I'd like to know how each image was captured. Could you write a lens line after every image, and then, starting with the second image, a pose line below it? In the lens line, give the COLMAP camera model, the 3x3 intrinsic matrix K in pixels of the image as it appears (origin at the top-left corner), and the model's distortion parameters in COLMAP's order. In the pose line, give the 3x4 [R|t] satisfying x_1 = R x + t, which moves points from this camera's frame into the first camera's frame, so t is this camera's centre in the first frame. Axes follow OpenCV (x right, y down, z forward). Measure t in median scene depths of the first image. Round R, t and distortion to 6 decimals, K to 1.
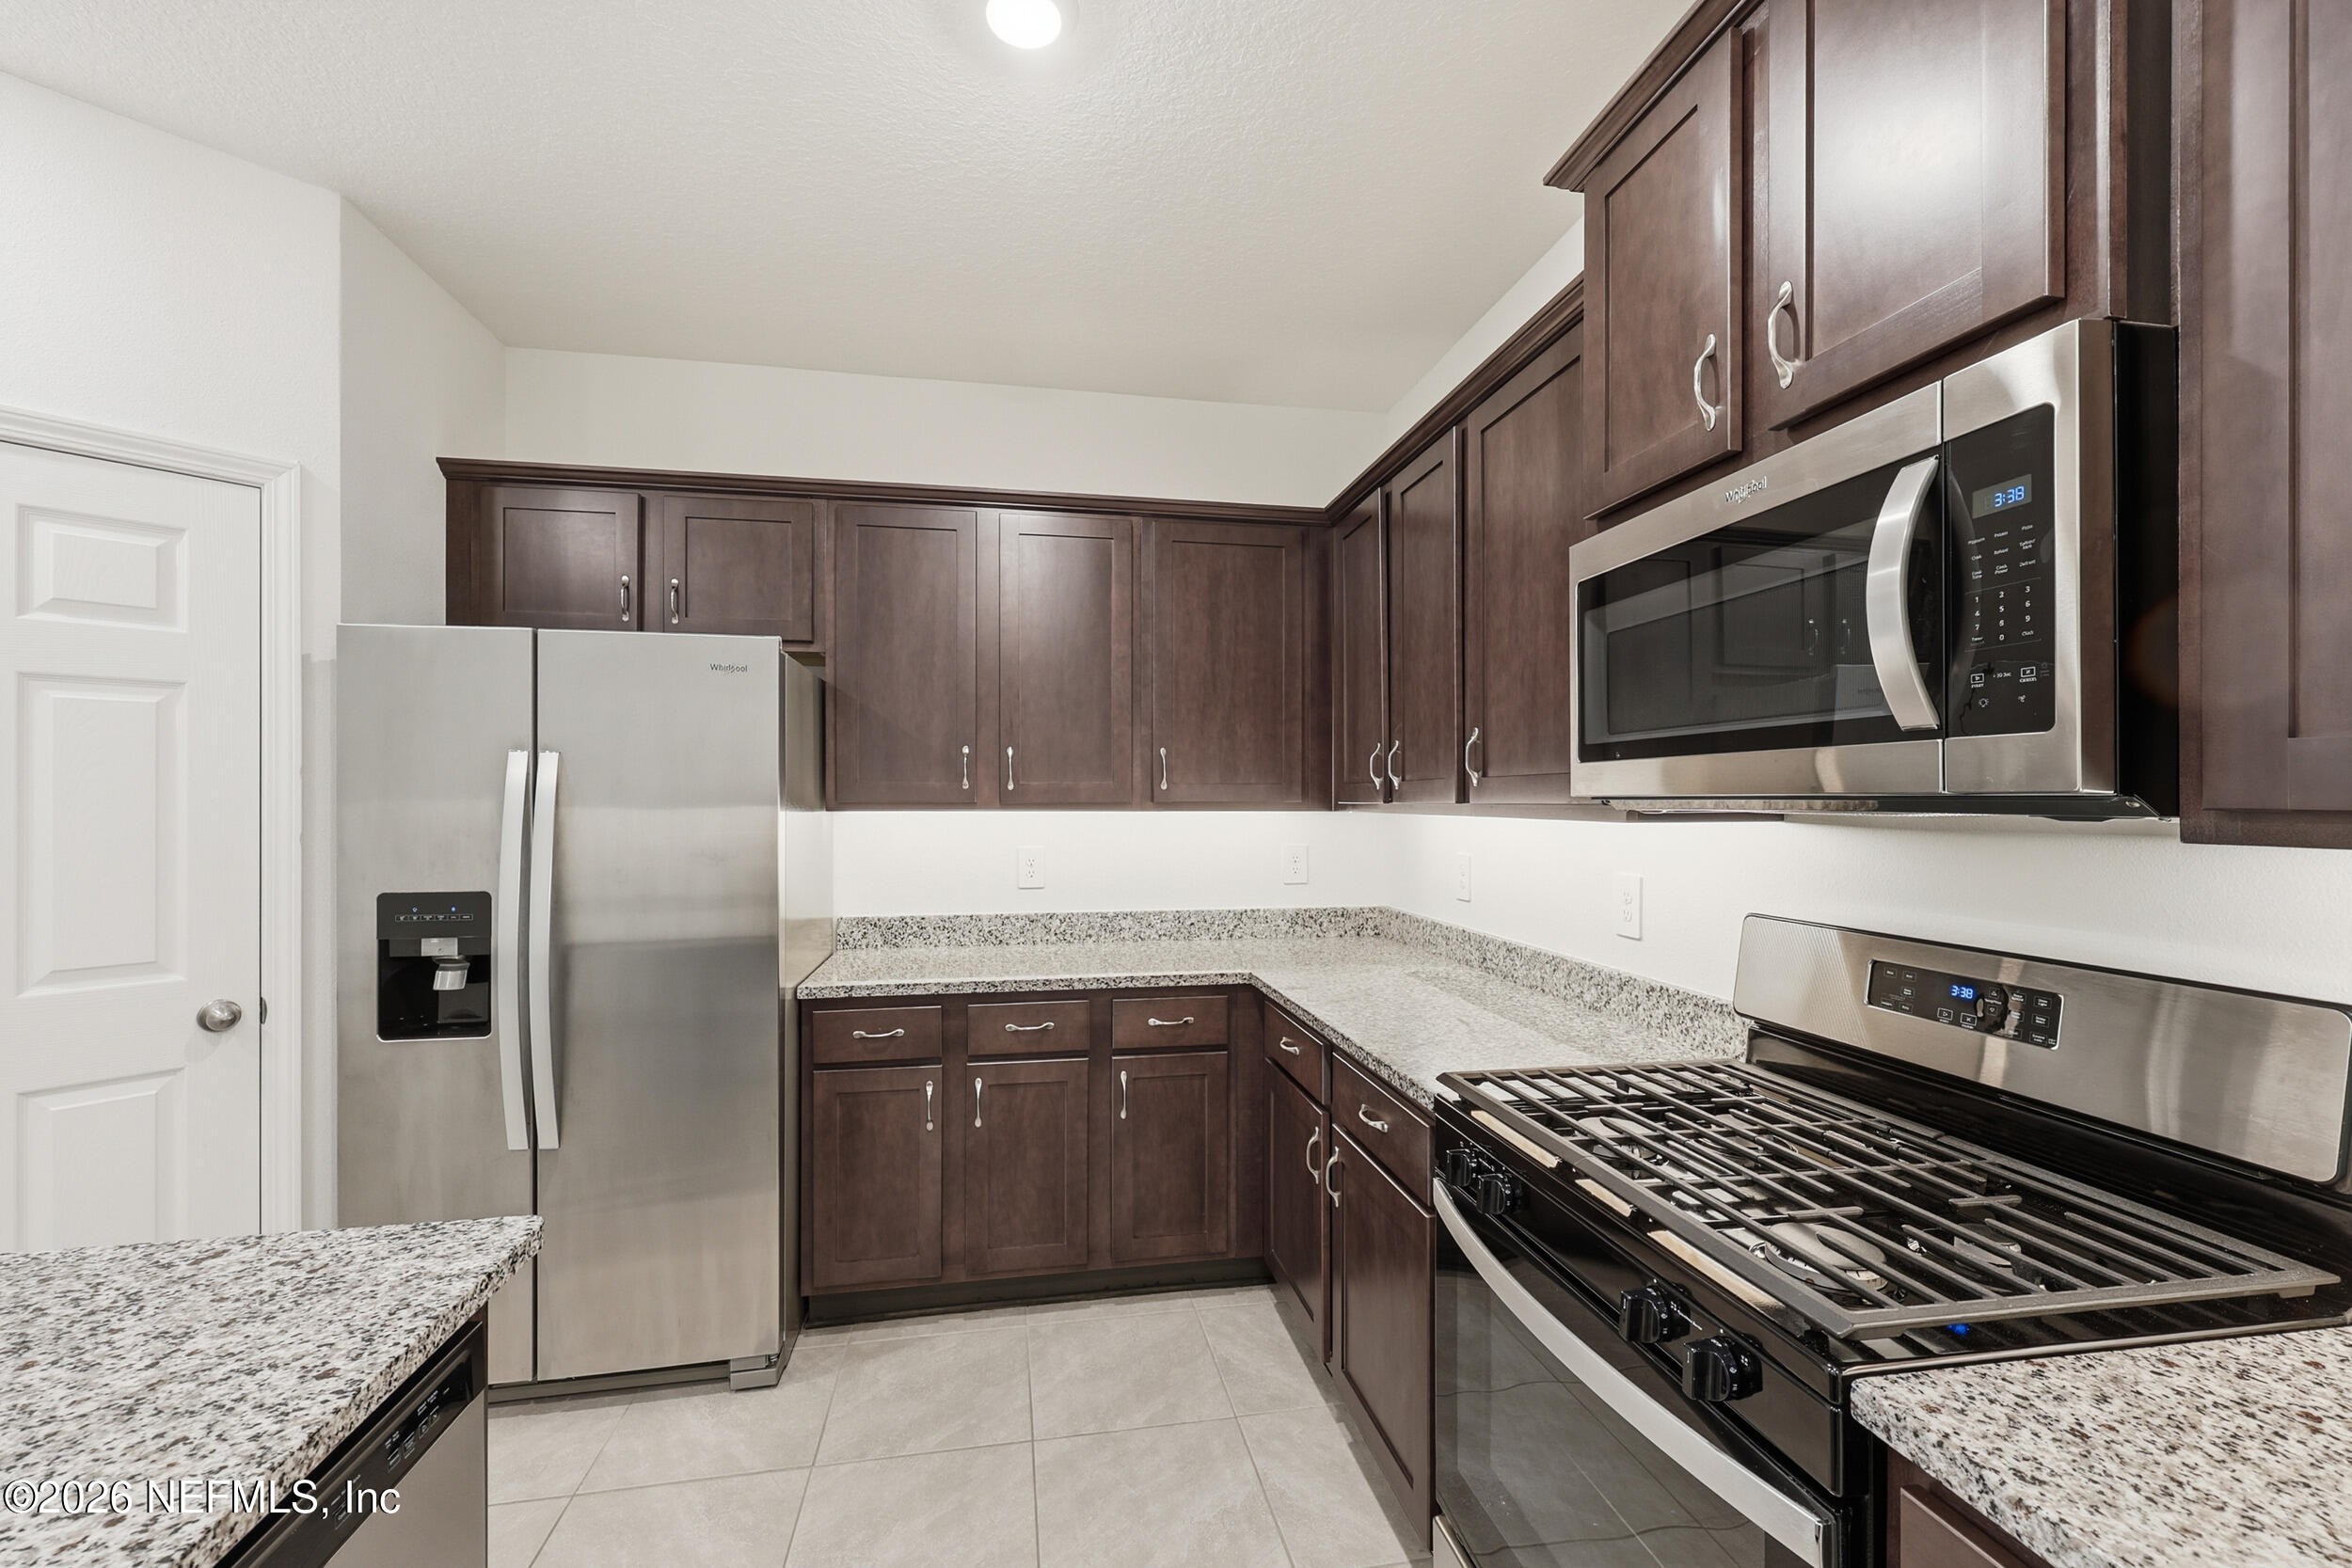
lens RADIAL K [[946.8, 0, 1172.3], [0, 946.8, 793.3], [0, 0, 1]] dist [-0.000423, 0.000674]
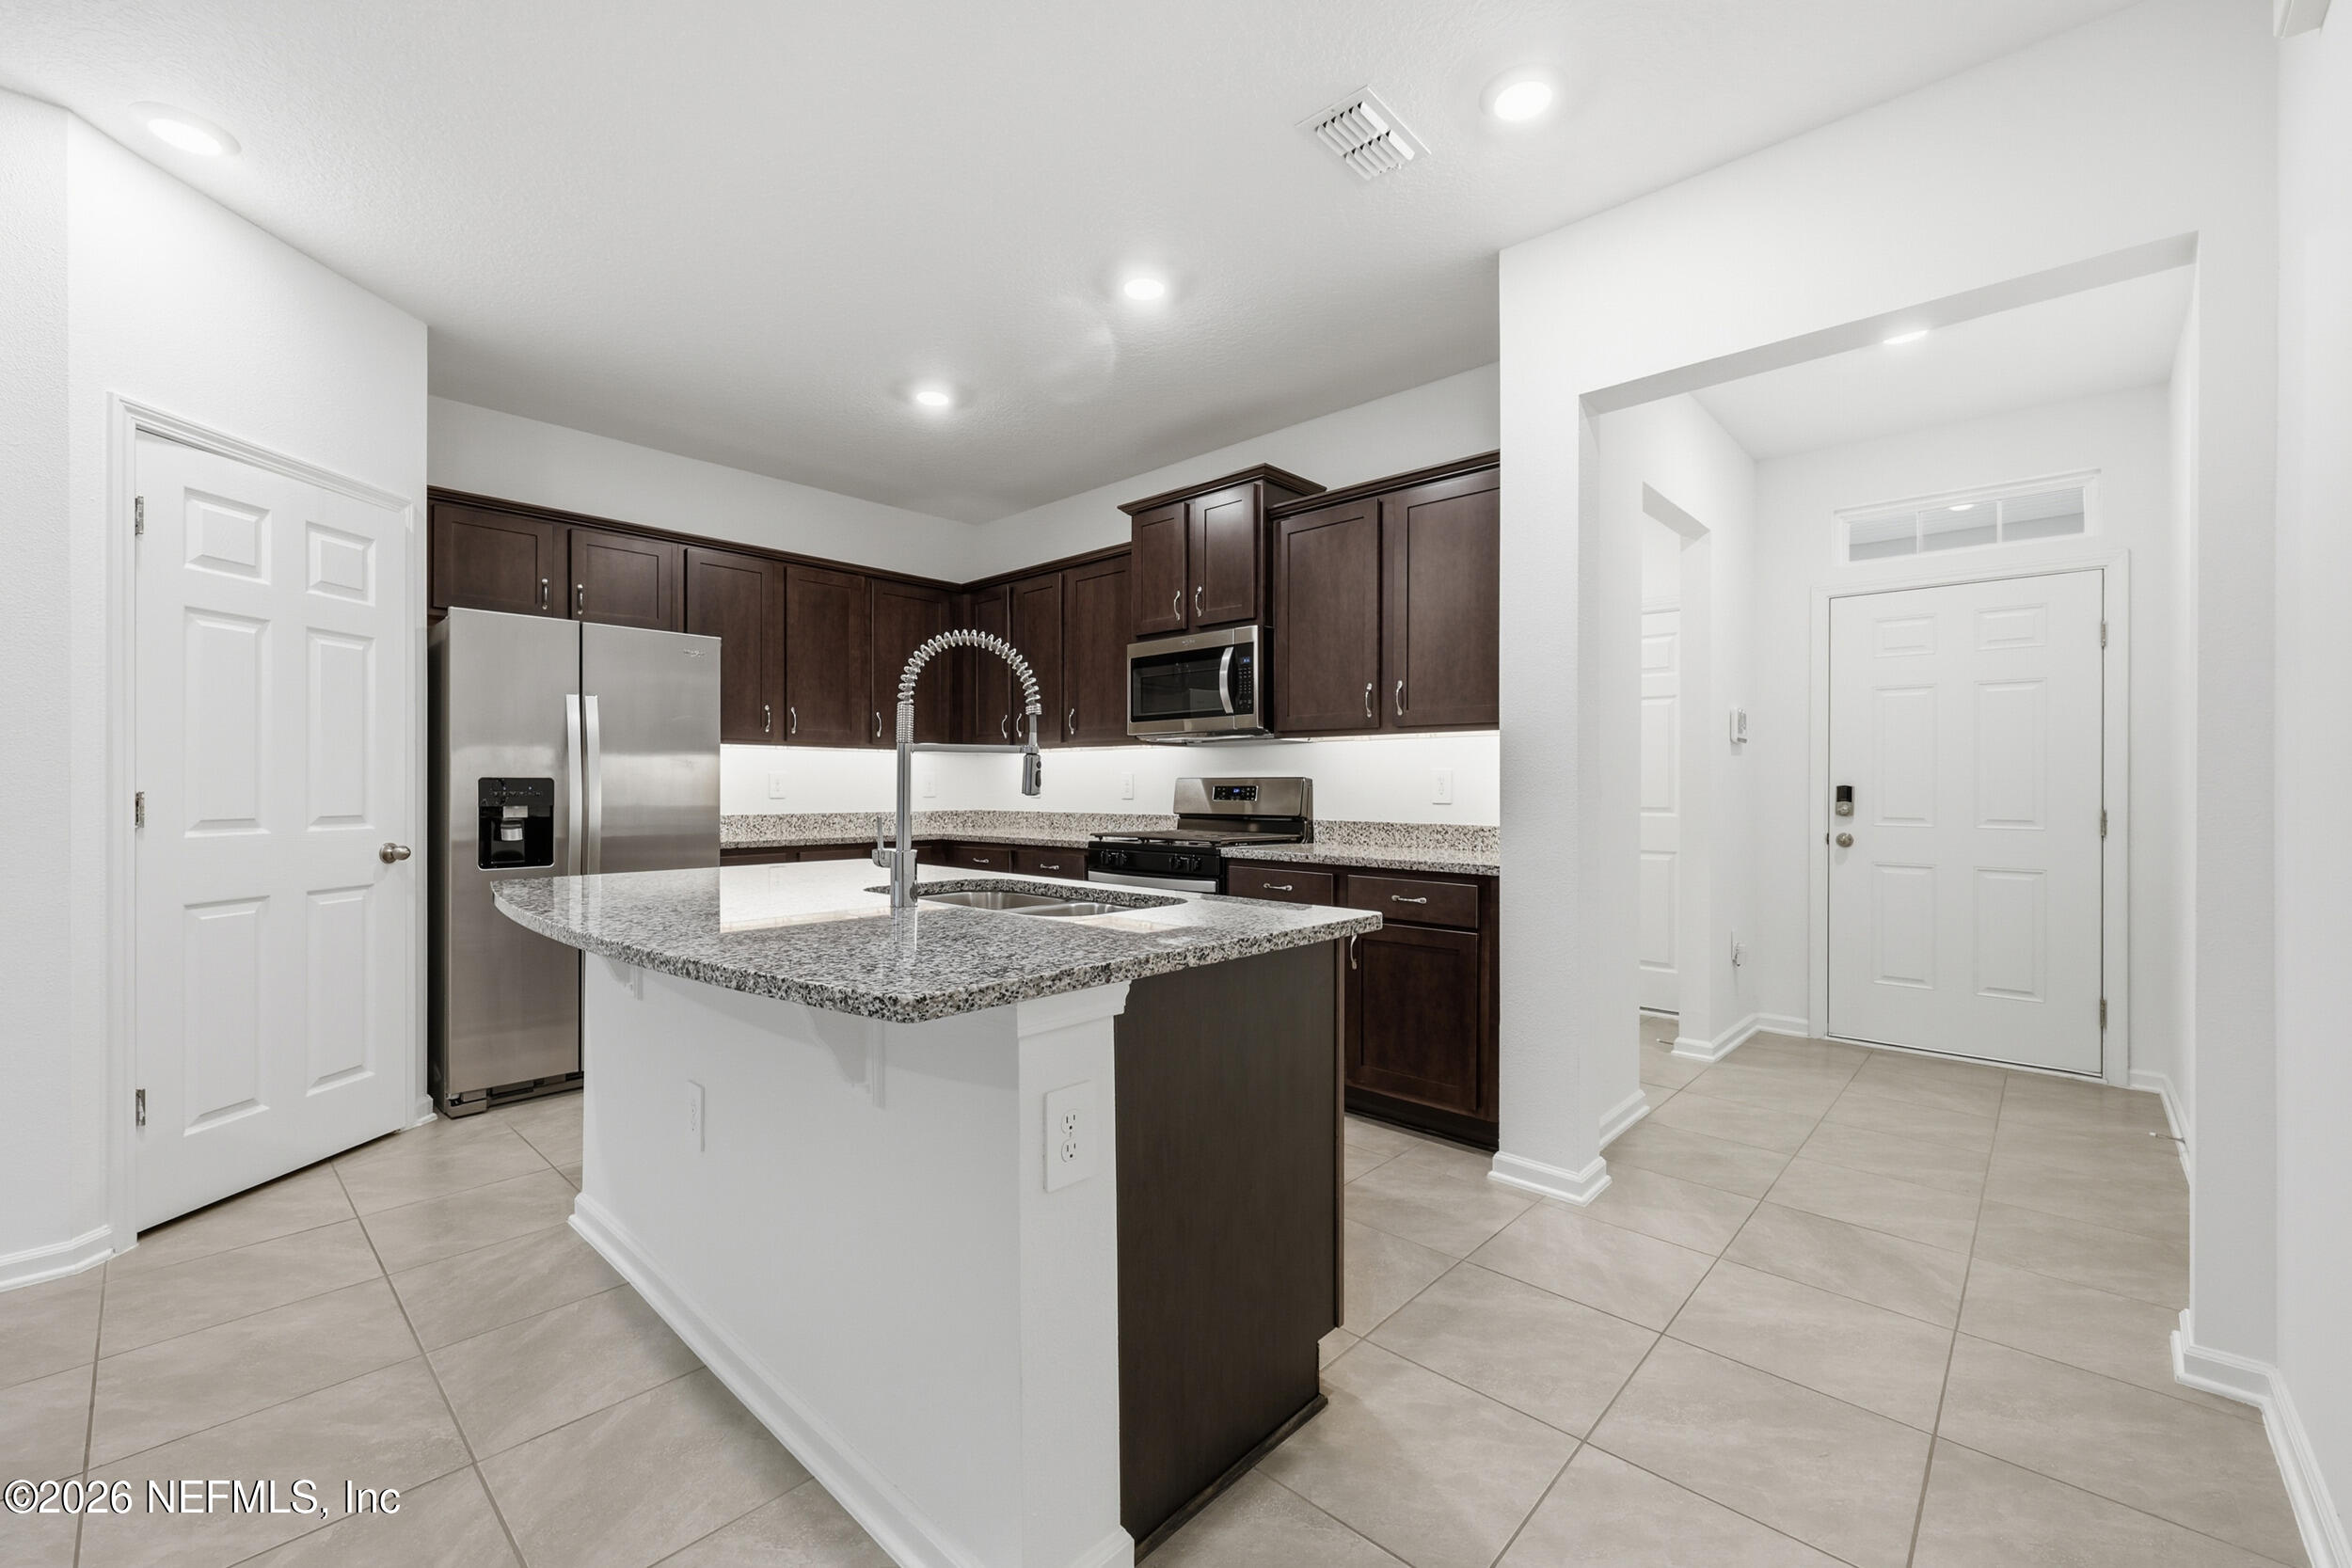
lens RADIAL K [[946.8, 0, 1168.0], [0, 946.8, 782.8], [0, 0, 1]] dist [-0.000423, 0.000674]
pose [[0.802649, 0.003702, 0.596440, -0.802421], [-0.004241, 0.999991, -0.000499, 0.102370], [-0.596437, -0.002129, 0.802657, -0.914087]]
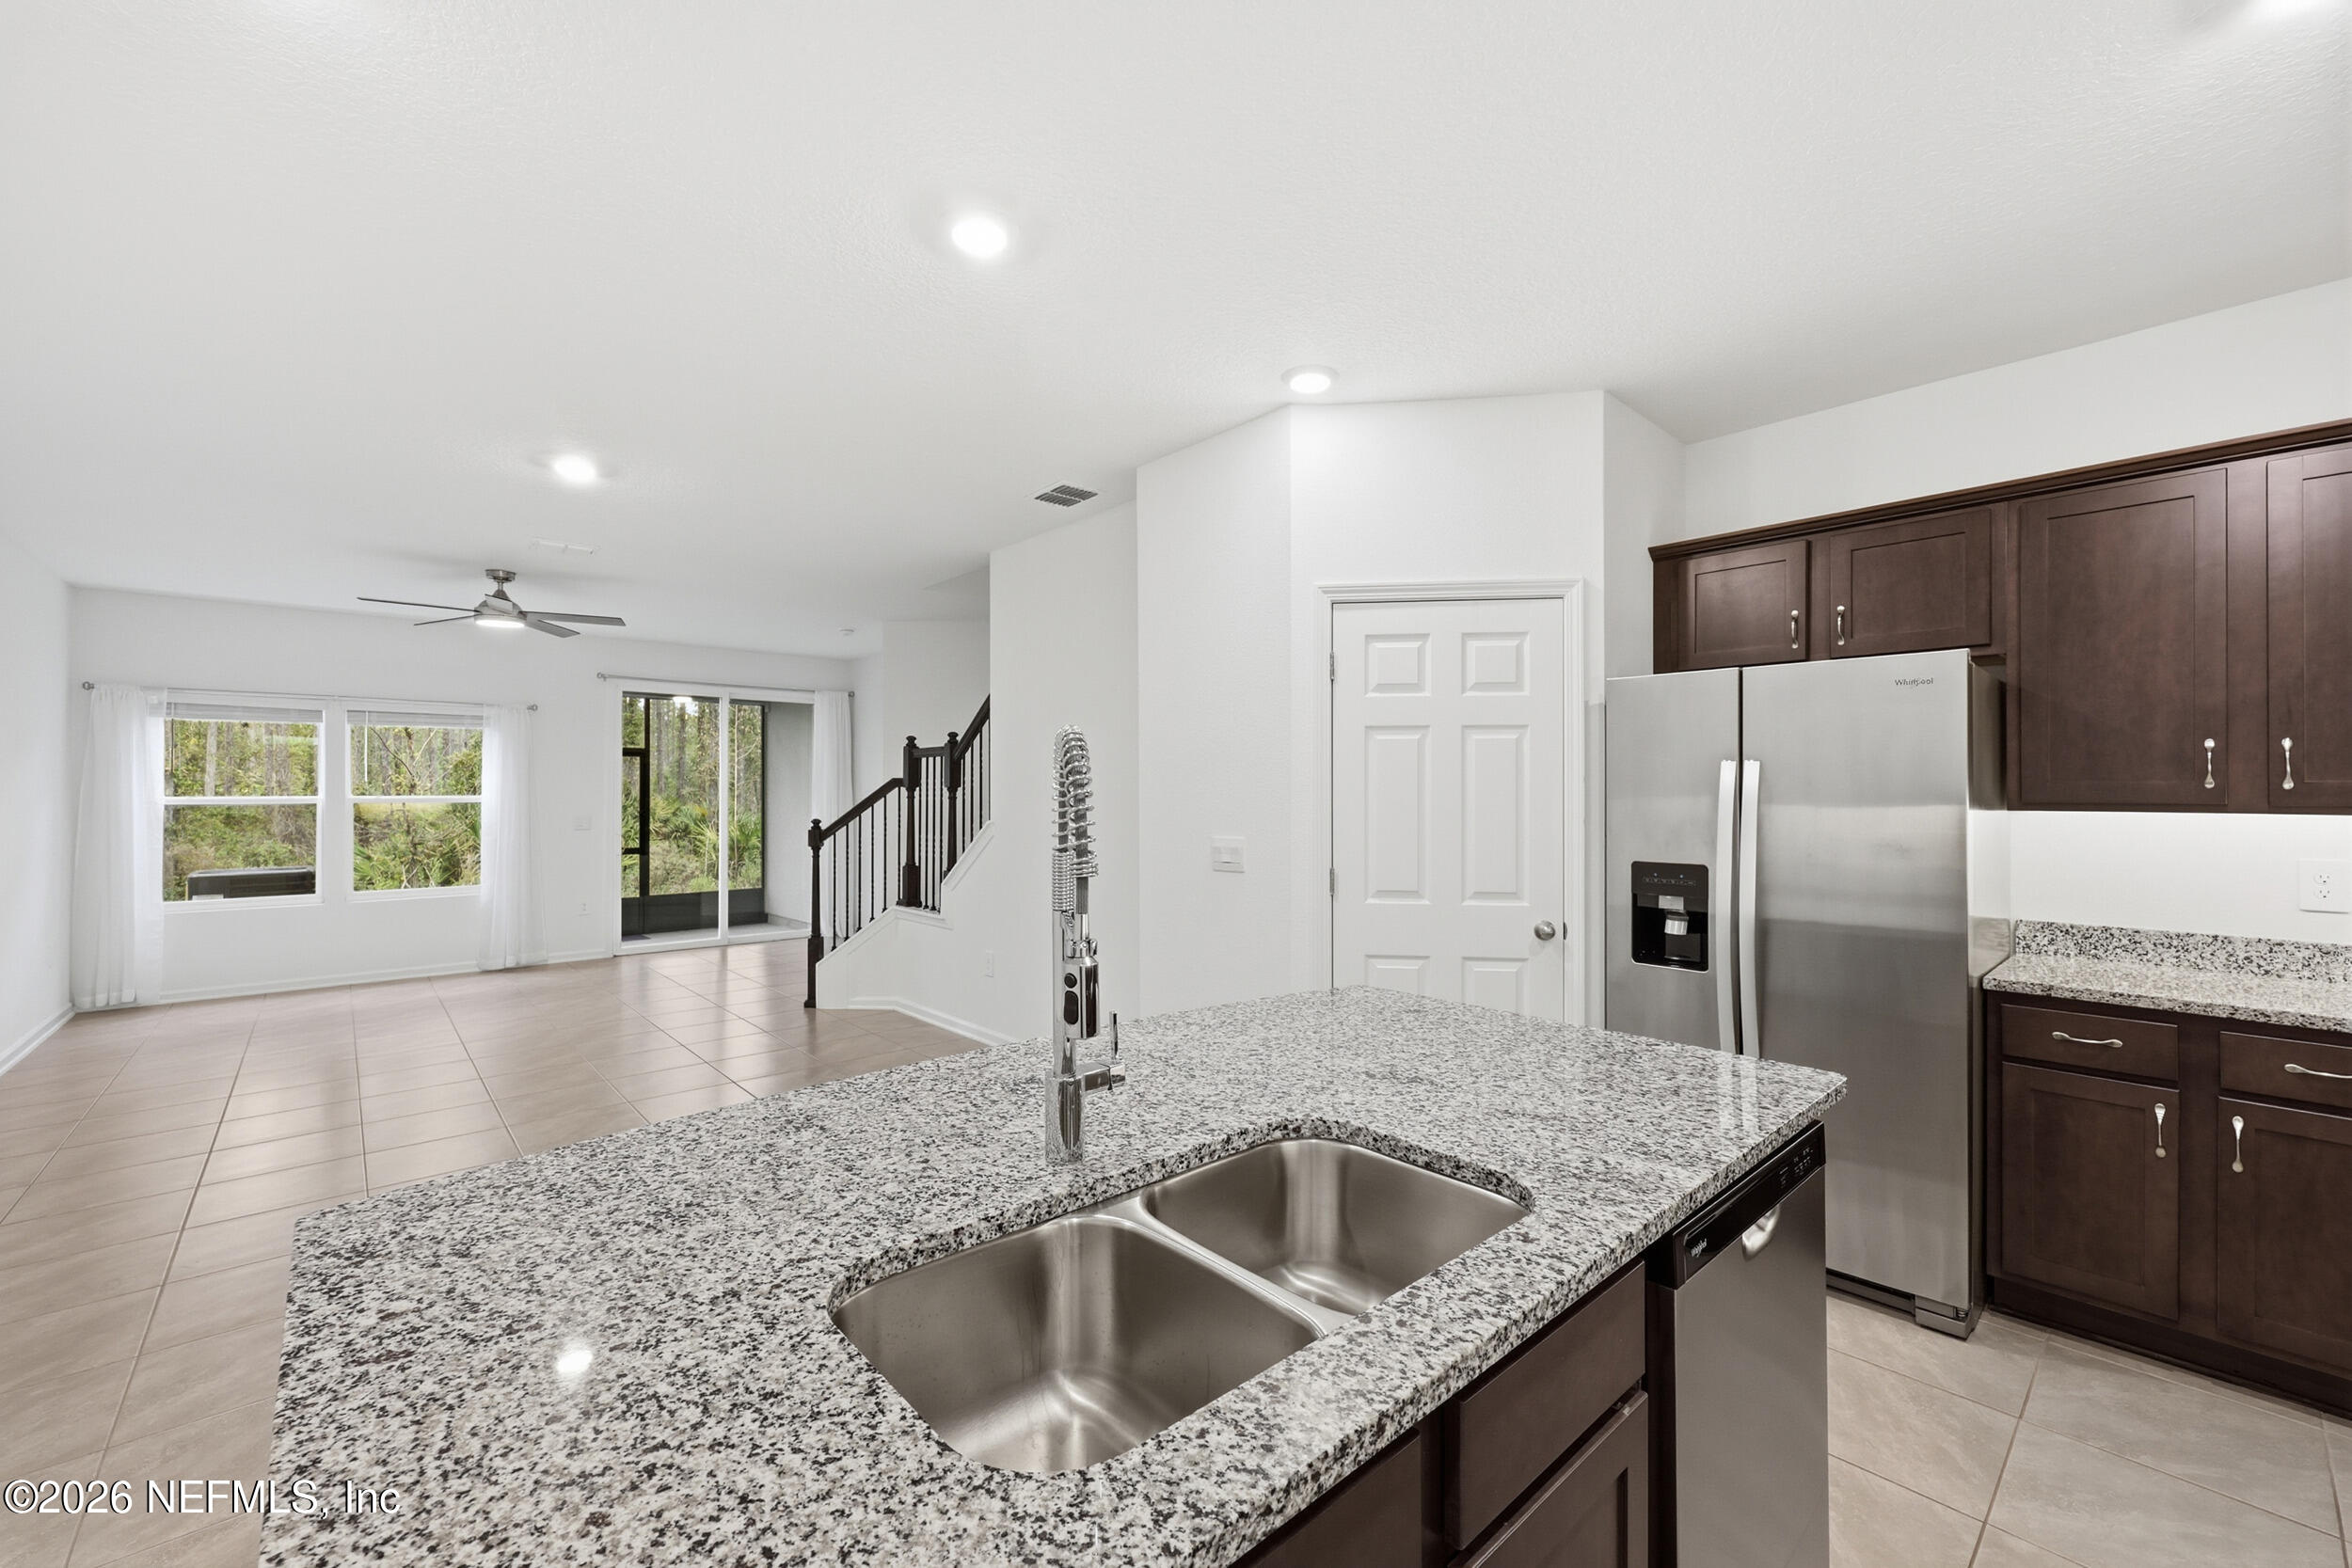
lens RADIAL K [[946.8, 0, 1181.5], [0, 946.8, 790.0], [0, 0, 1]] dist [-0.000423, 0.000674]
pose [[0.530684, -0.002764, -0.847565, 0.024264], [0.000680, 0.999996, -0.002835, -0.000571], [0.847569, 0.000928, 0.530684, -0.333465]]
